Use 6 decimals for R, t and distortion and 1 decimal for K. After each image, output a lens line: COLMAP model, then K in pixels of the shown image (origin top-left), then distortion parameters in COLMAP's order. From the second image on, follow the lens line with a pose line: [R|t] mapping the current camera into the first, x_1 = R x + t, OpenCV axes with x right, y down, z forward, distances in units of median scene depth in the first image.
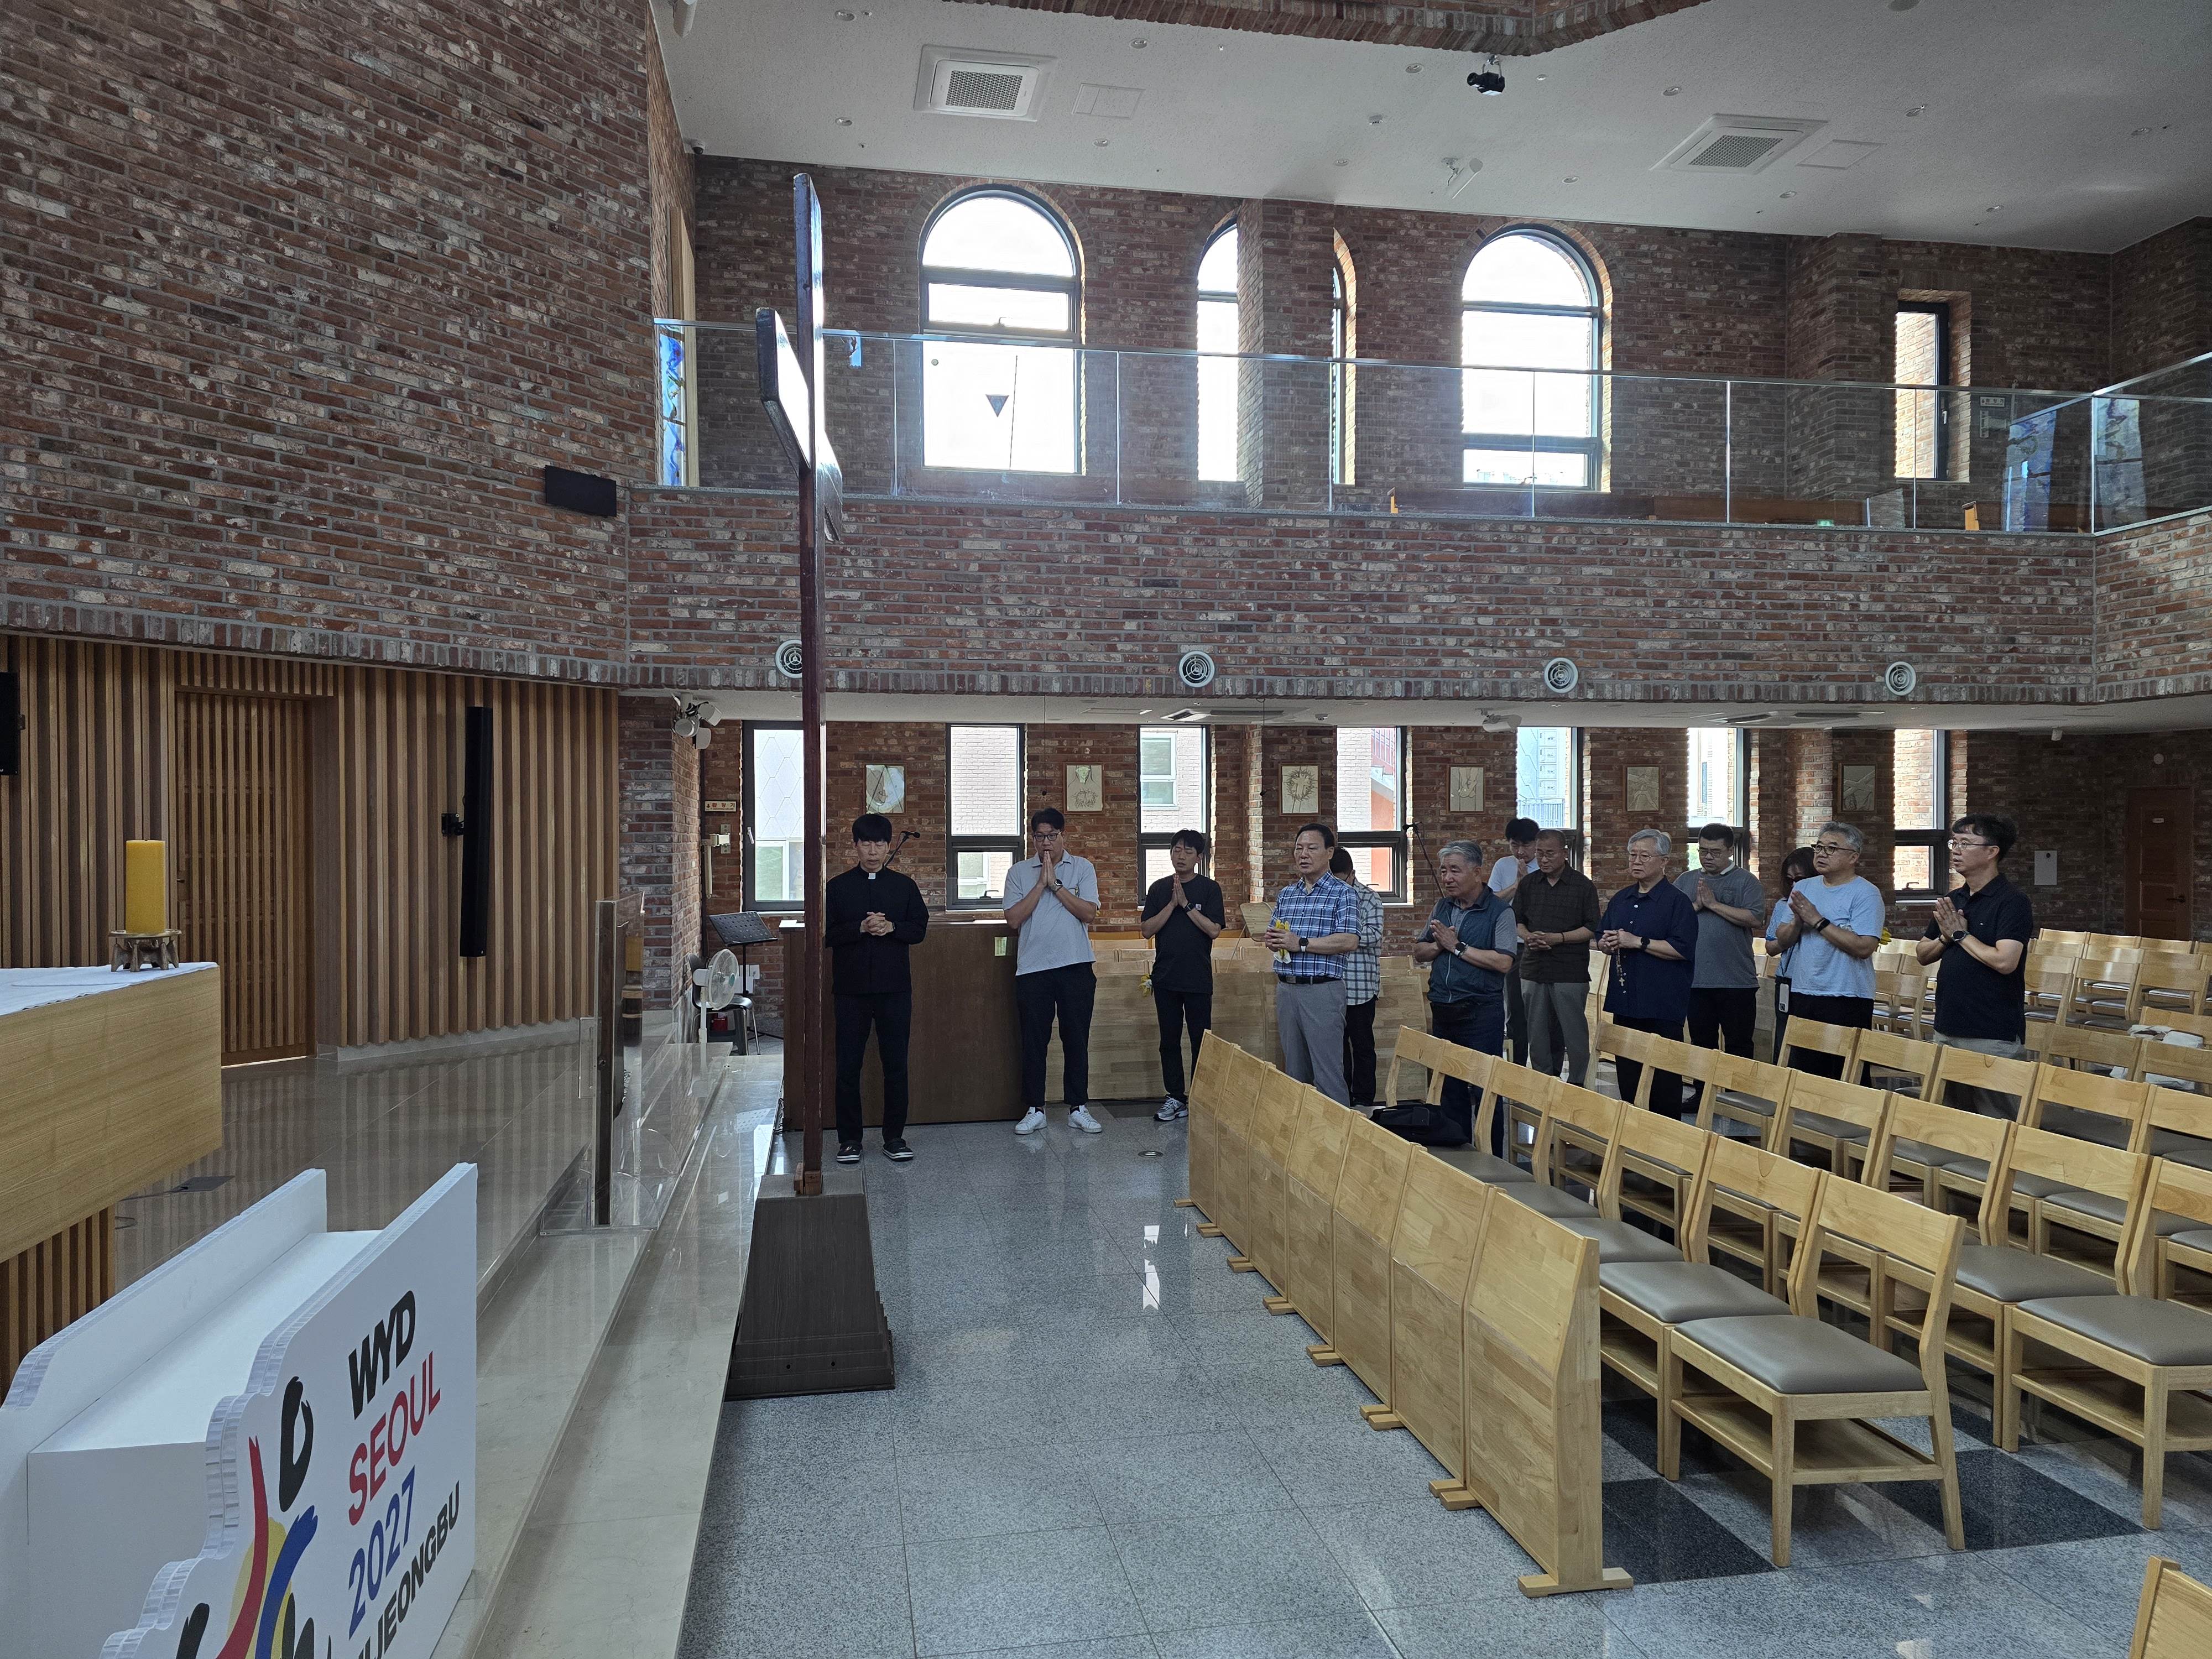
lens RADIAL K [[1493.3, 0, 1104.2], [0, 1493.3, 837.2], [0, 0, 1]] dist [0.013483, -0.000650]
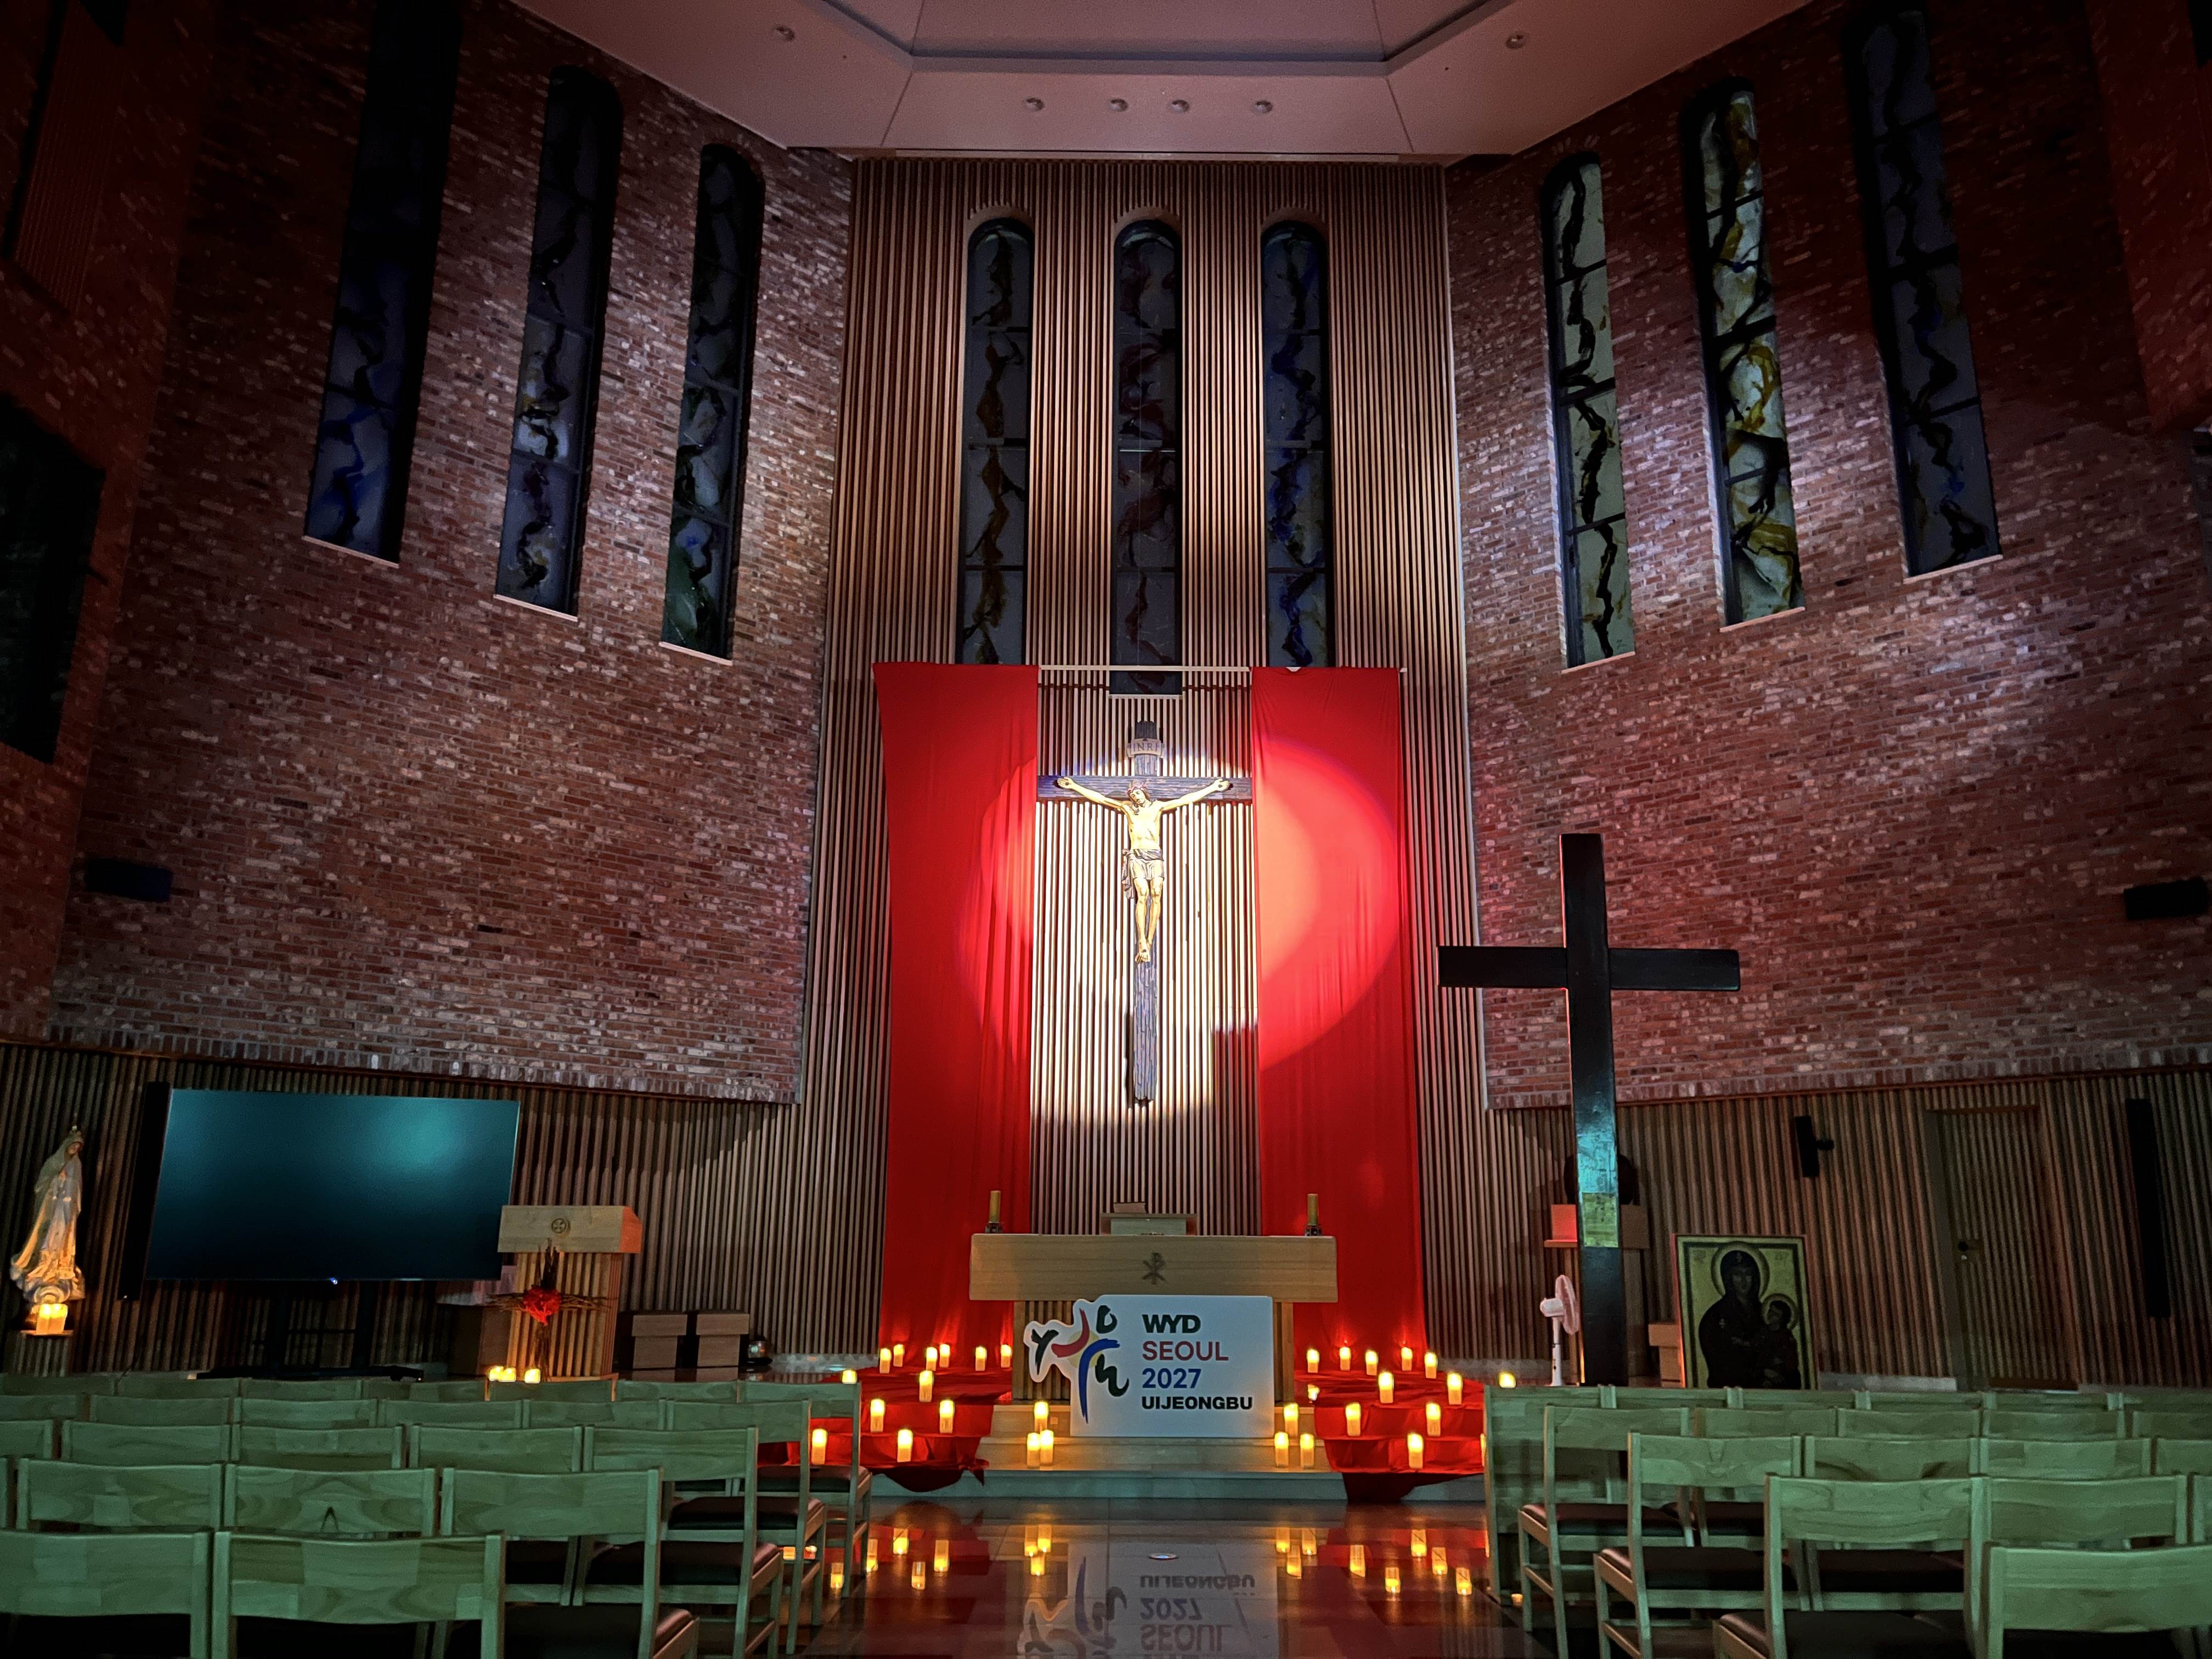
lens RADIAL K [[1666.7, 0, 1108.6], [0, 1666.7, 825.4], [0, 0, 1]] dist [-0.052537, -0.007191]
pose [[-0.190251, -0.252841, -0.948618, 1.207087], [-0.029751, 0.967307, -0.251856, 0.062721], [0.981285, -0.019693, -0.191553, 0.536287]]
